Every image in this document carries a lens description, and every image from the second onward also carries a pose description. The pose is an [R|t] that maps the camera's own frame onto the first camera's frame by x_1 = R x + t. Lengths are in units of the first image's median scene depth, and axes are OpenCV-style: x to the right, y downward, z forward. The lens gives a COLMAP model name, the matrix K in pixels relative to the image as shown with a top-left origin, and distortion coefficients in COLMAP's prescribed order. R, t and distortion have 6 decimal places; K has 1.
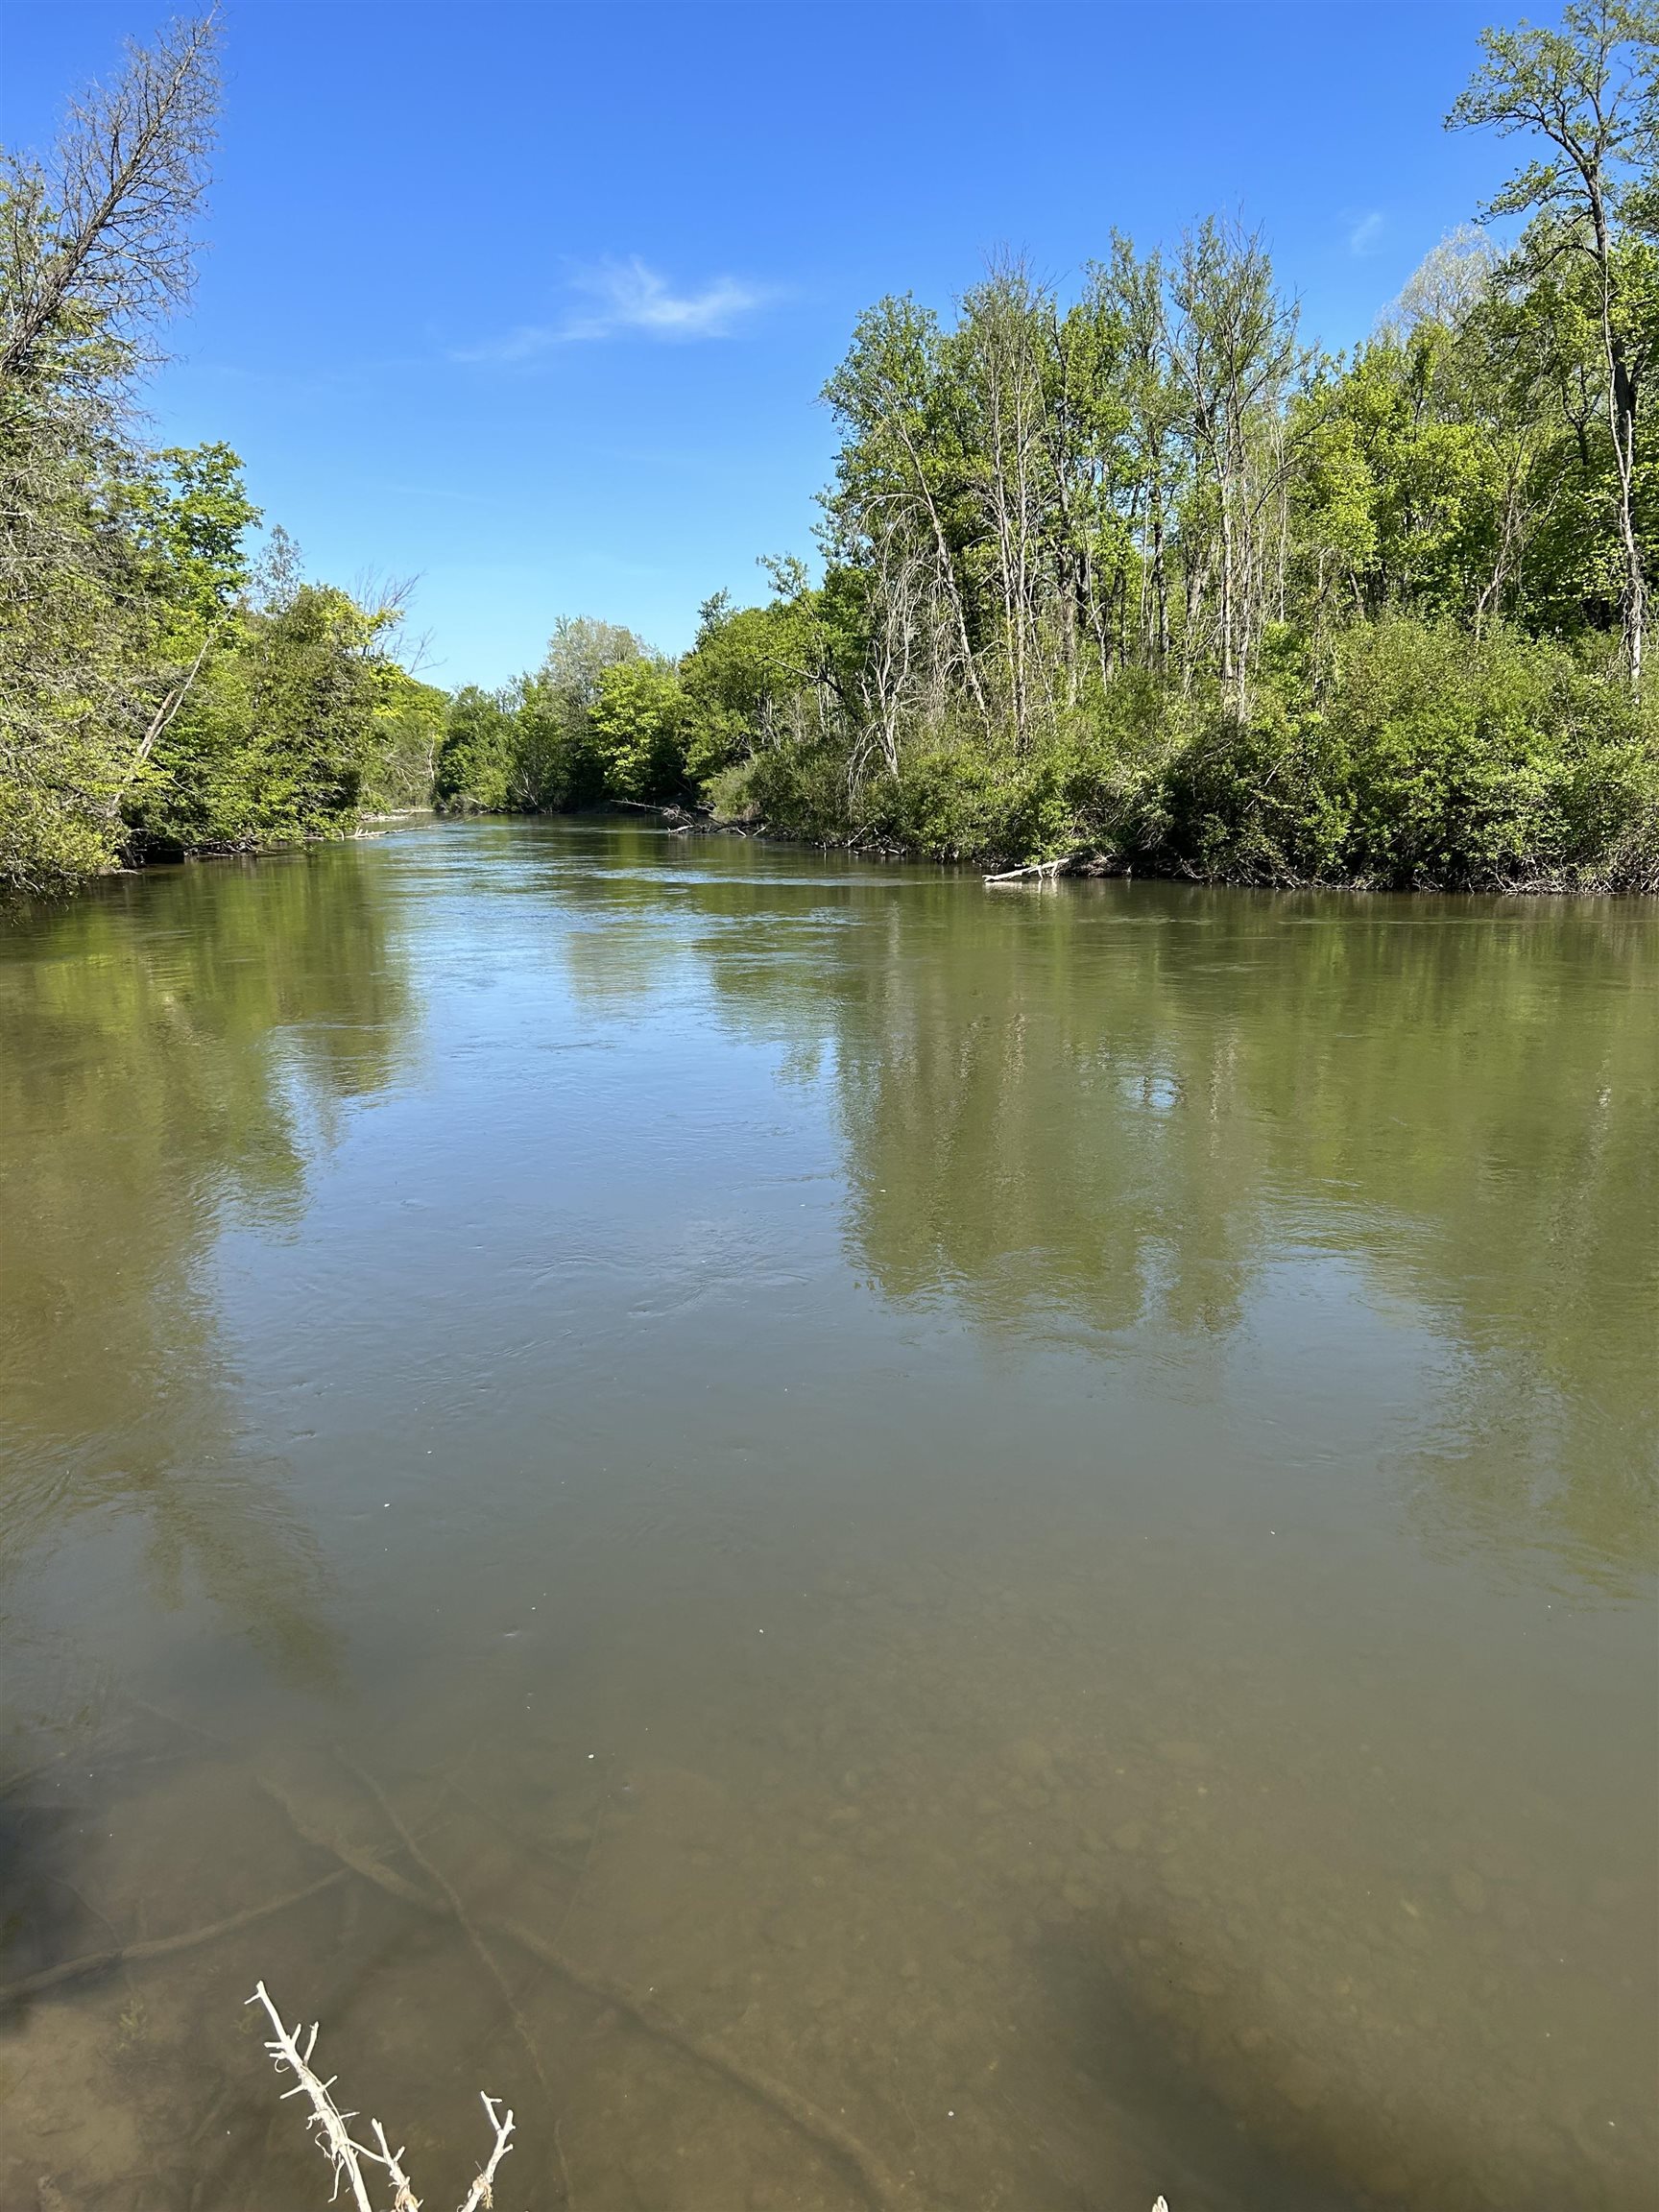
lens RADIAL K [[1661.0, 0, 849.7], [0, 1661.0, 1108.1], [0, 0, 1]] dist [0.053031, -0.059181]
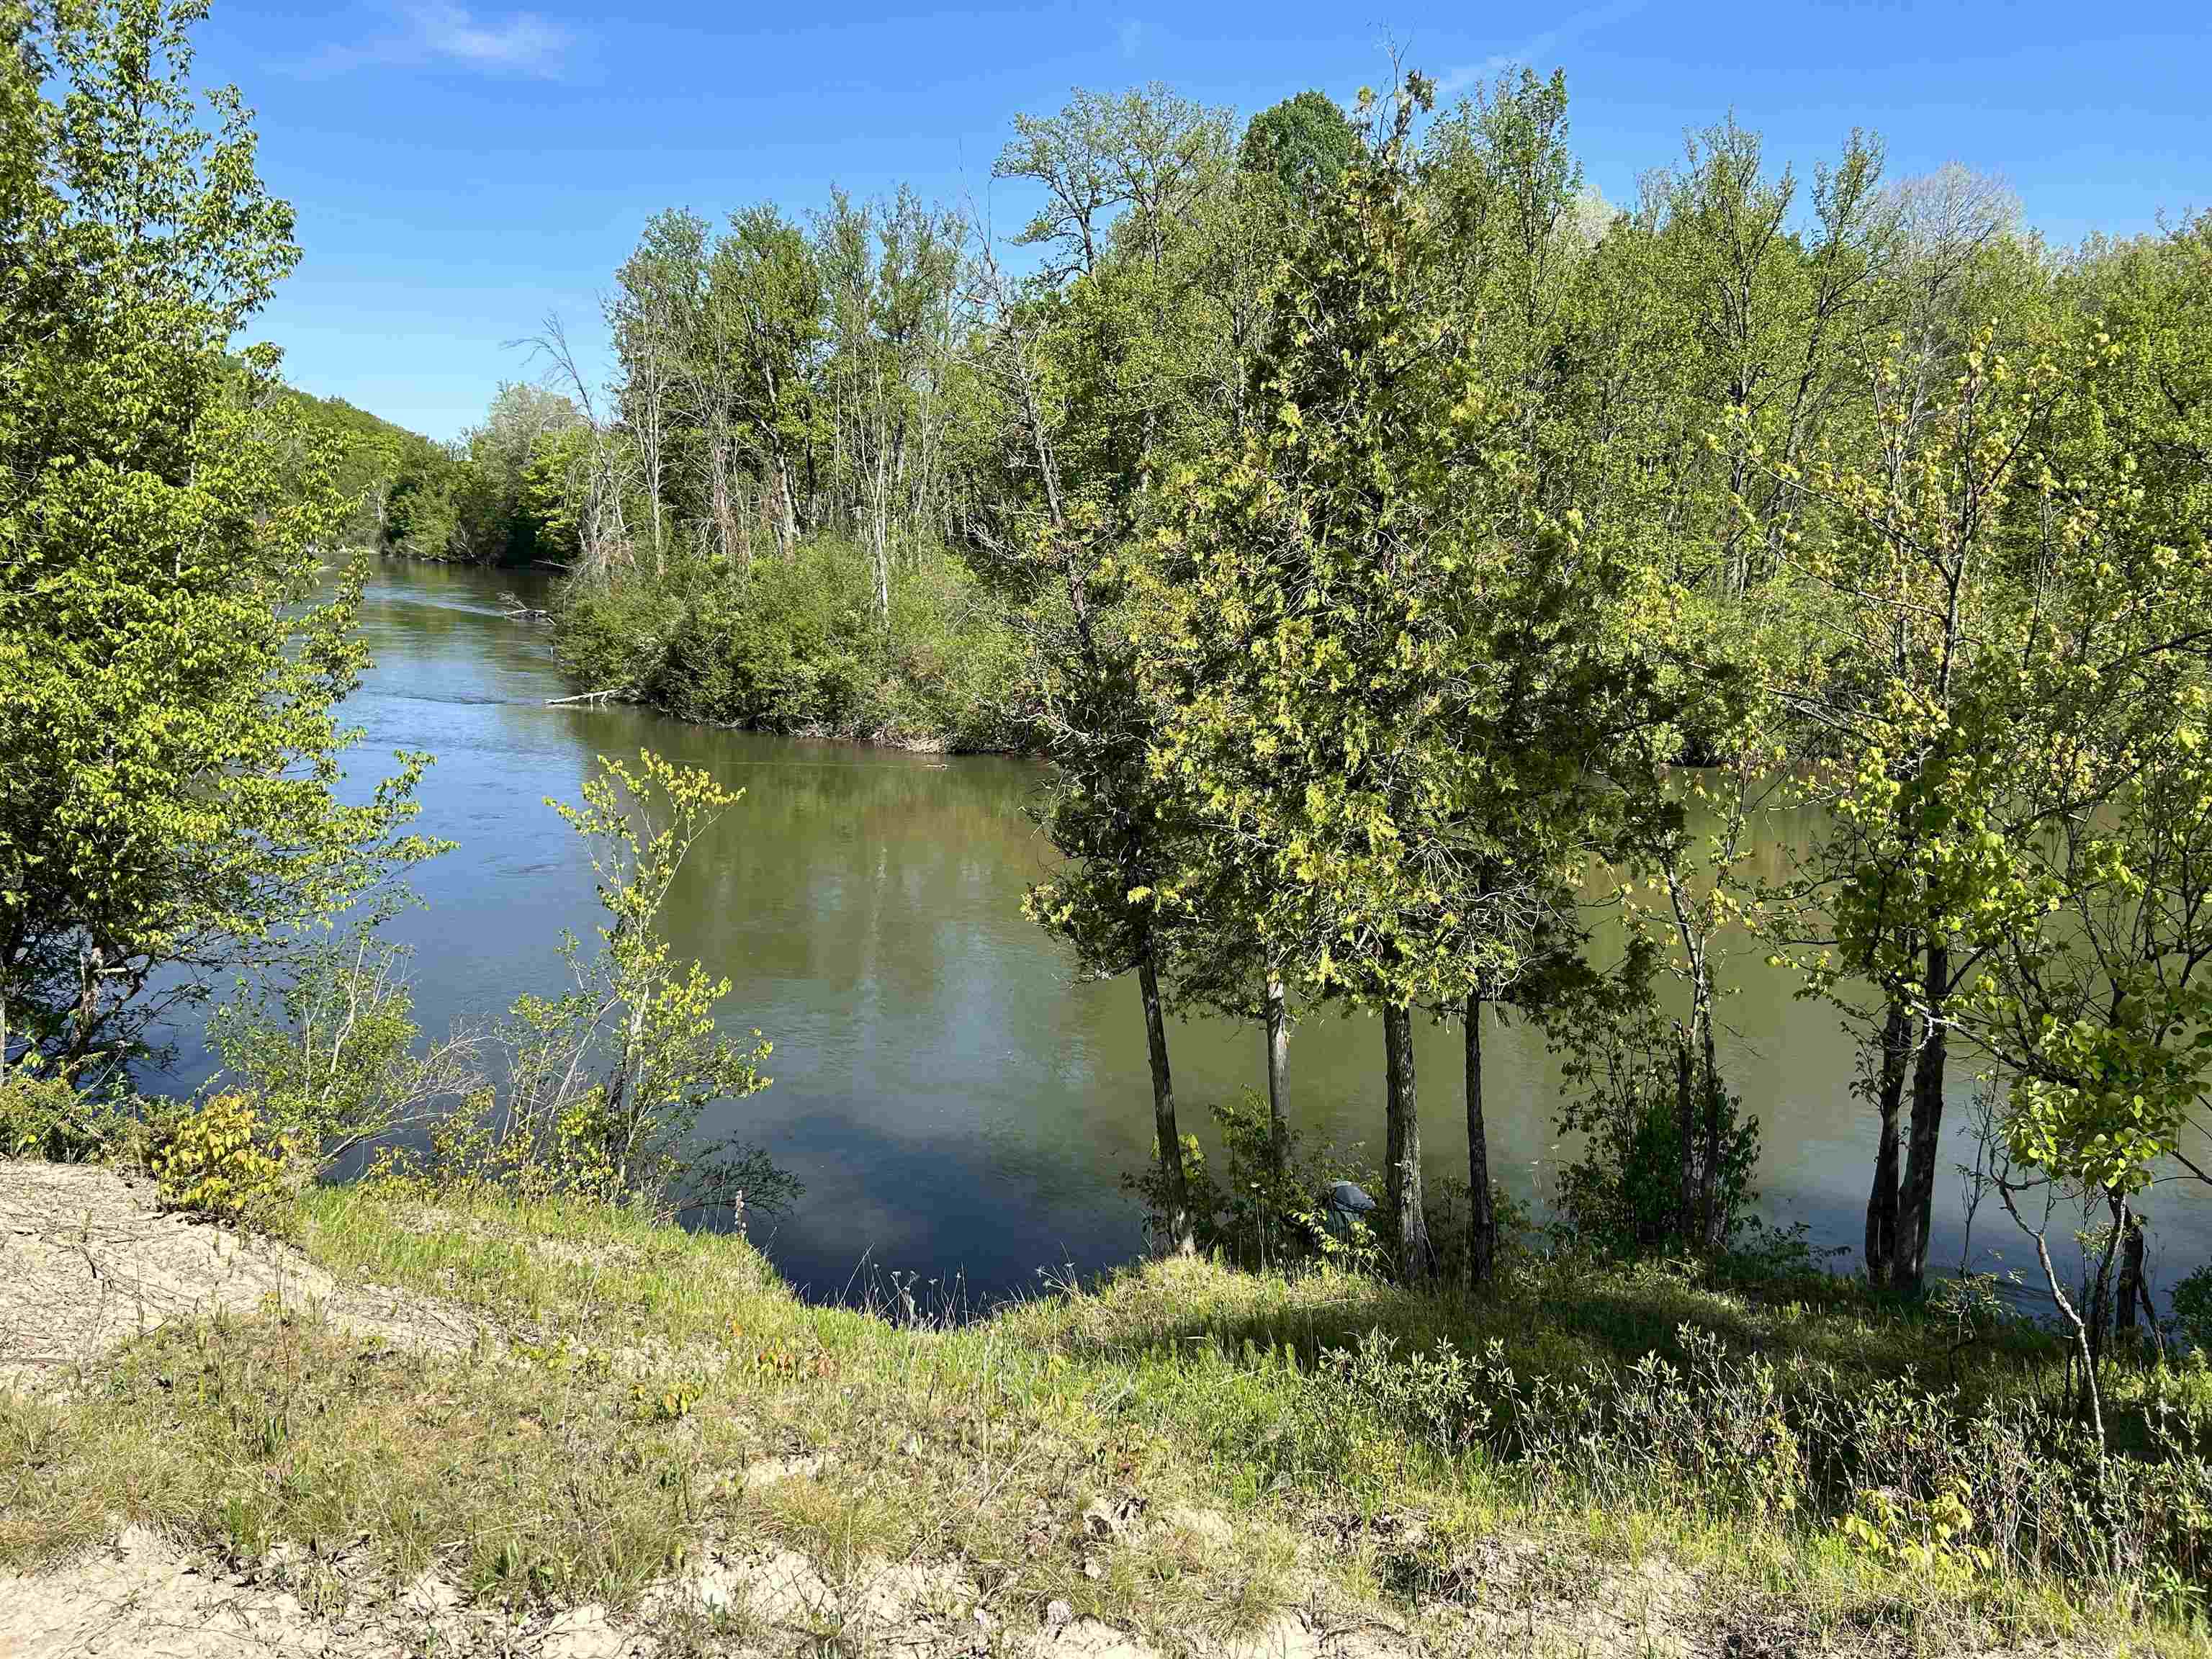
lens RADIAL K [[1661.0, 0, 1088.5], [0, 1661.0, 817.8], [0, 0, 1]] dist [0.053031, -0.059181]
pose [[0.989844, 0.033978, 0.138036, 0.185970], [-0.030183, 0.999109, -0.029497, -0.002042], [-0.138916, 0.025031, 0.989988, -0.285906]]
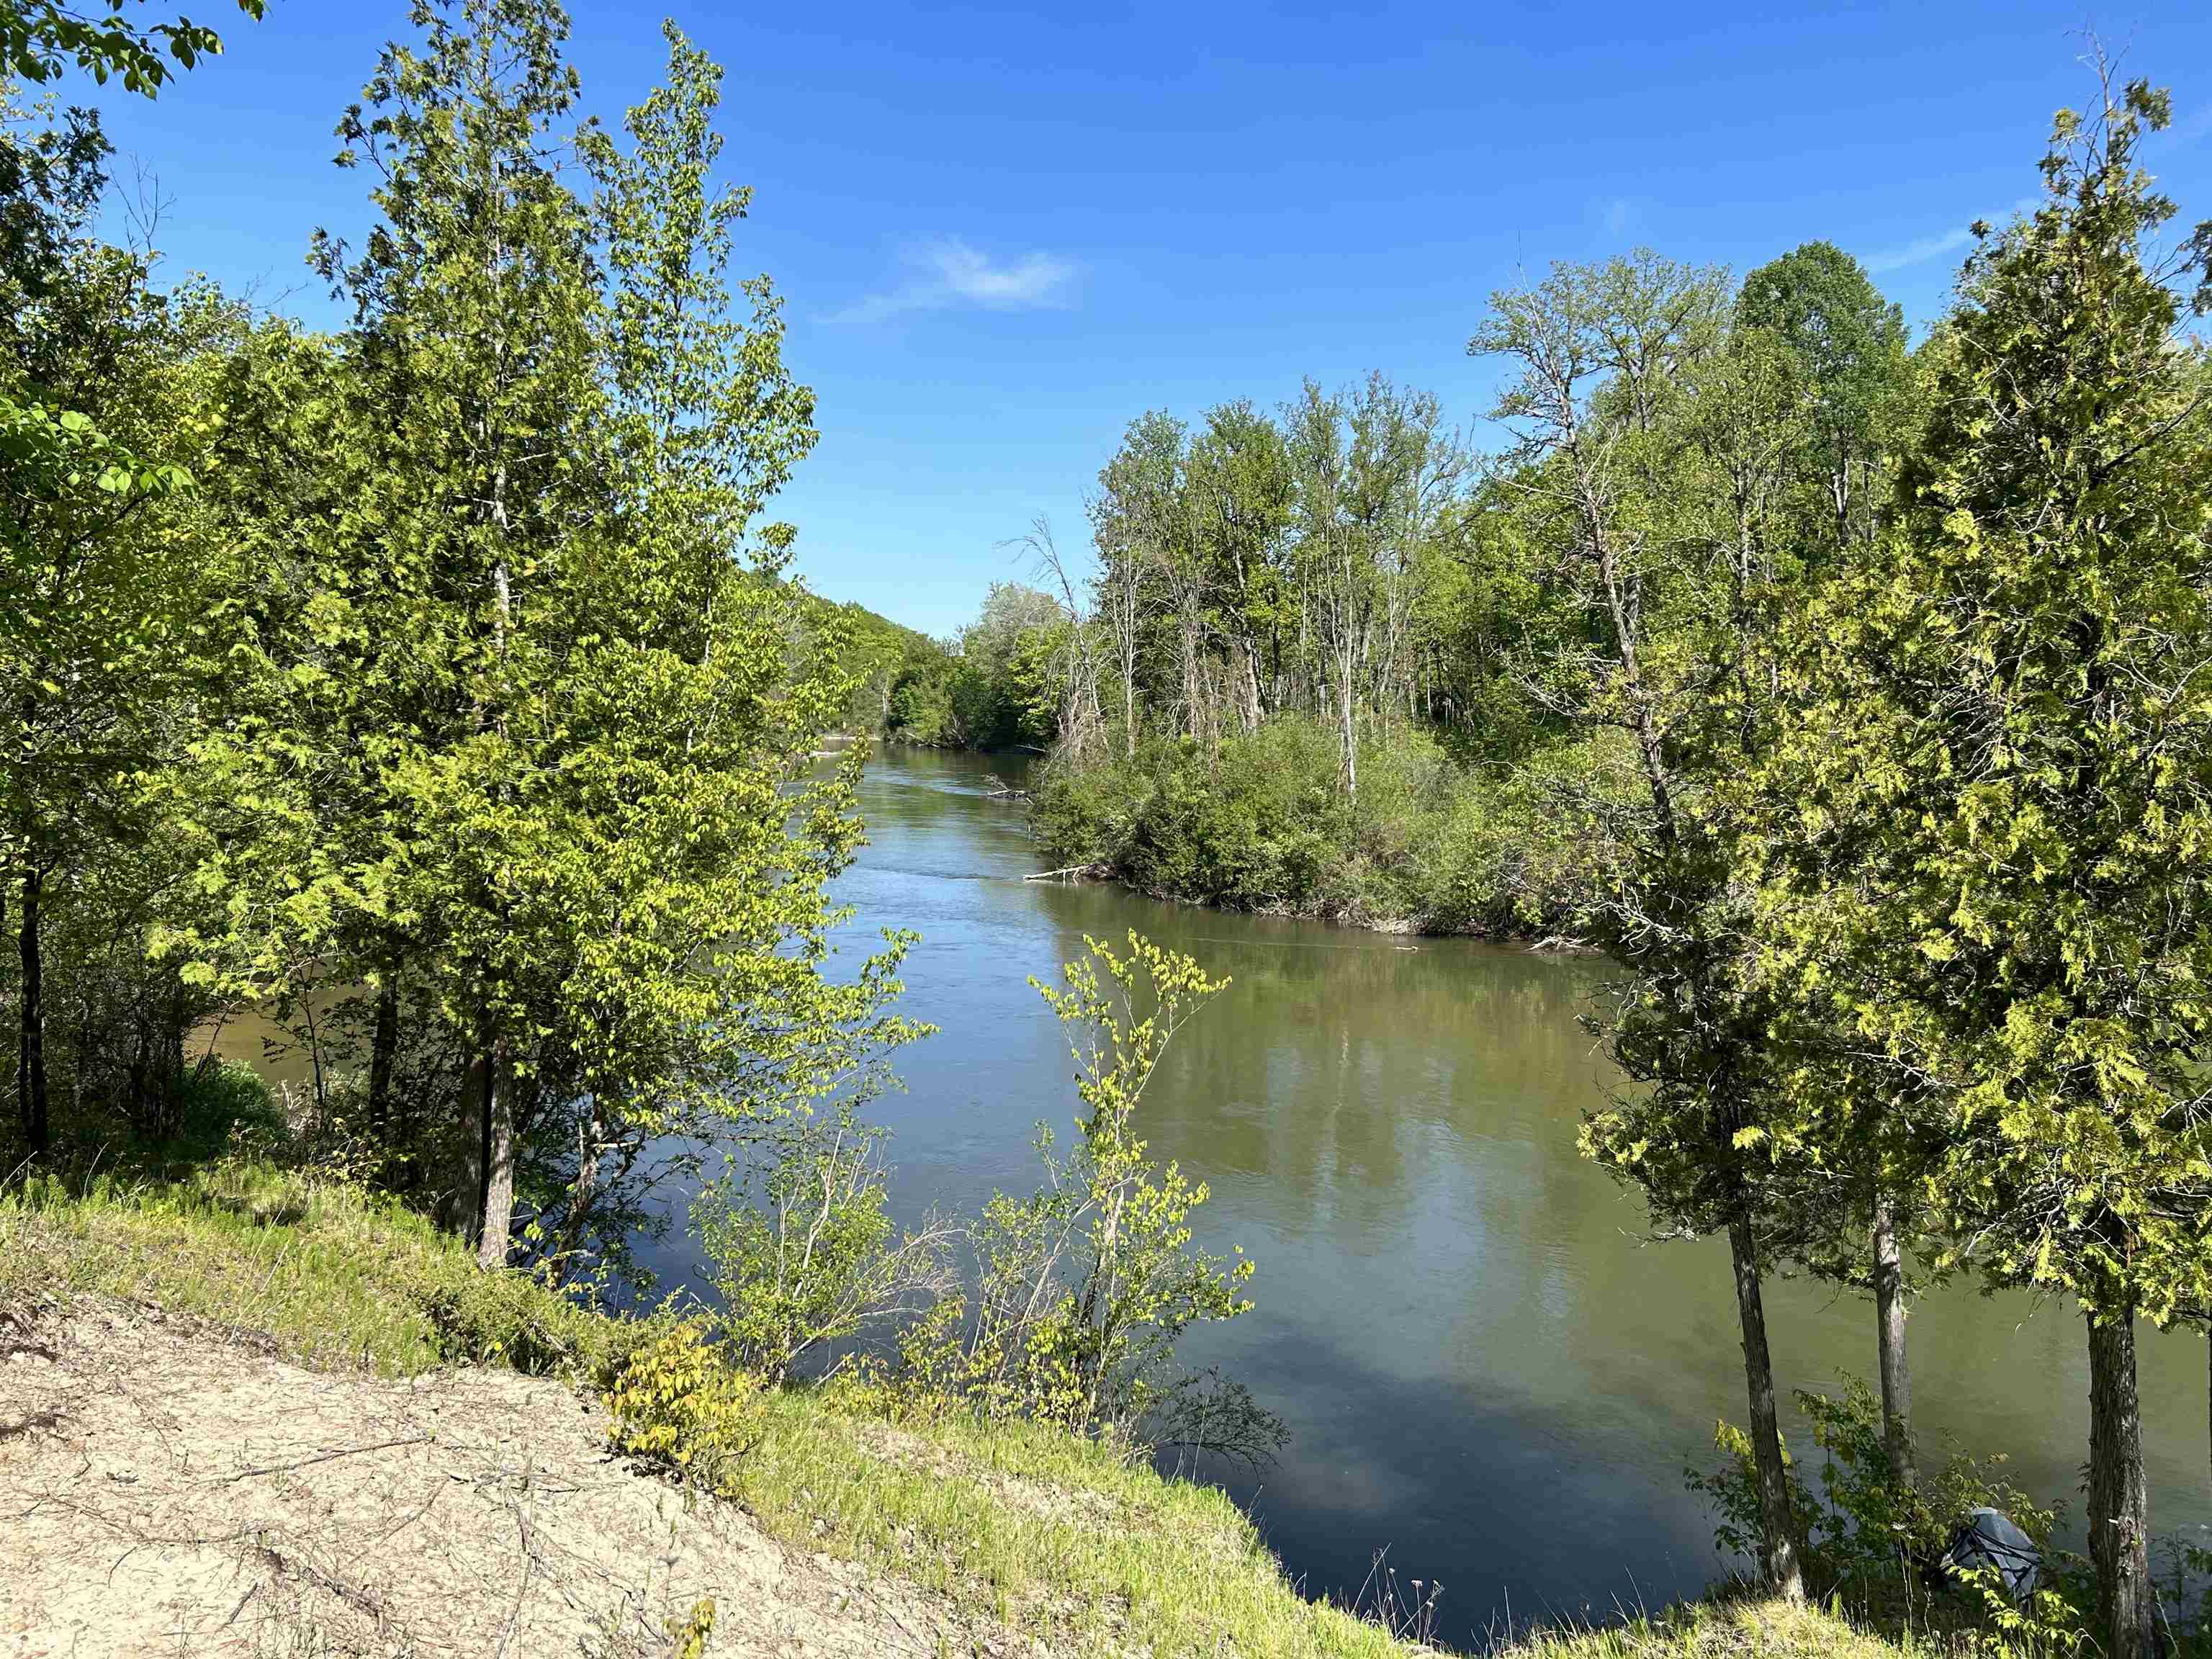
lens RADIAL K [[1661.0, 0, 1070.9], [0, 1661.0, 838.0], [0, 0, 1]] dist [0.053031, -0.059181]
pose [[0.987639, 0.051604, -0.148006, 0.183152], [-0.068288, 0.991588, -0.109952, -0.003266], [0.141087, 0.118700, 0.982855, -0.273630]]
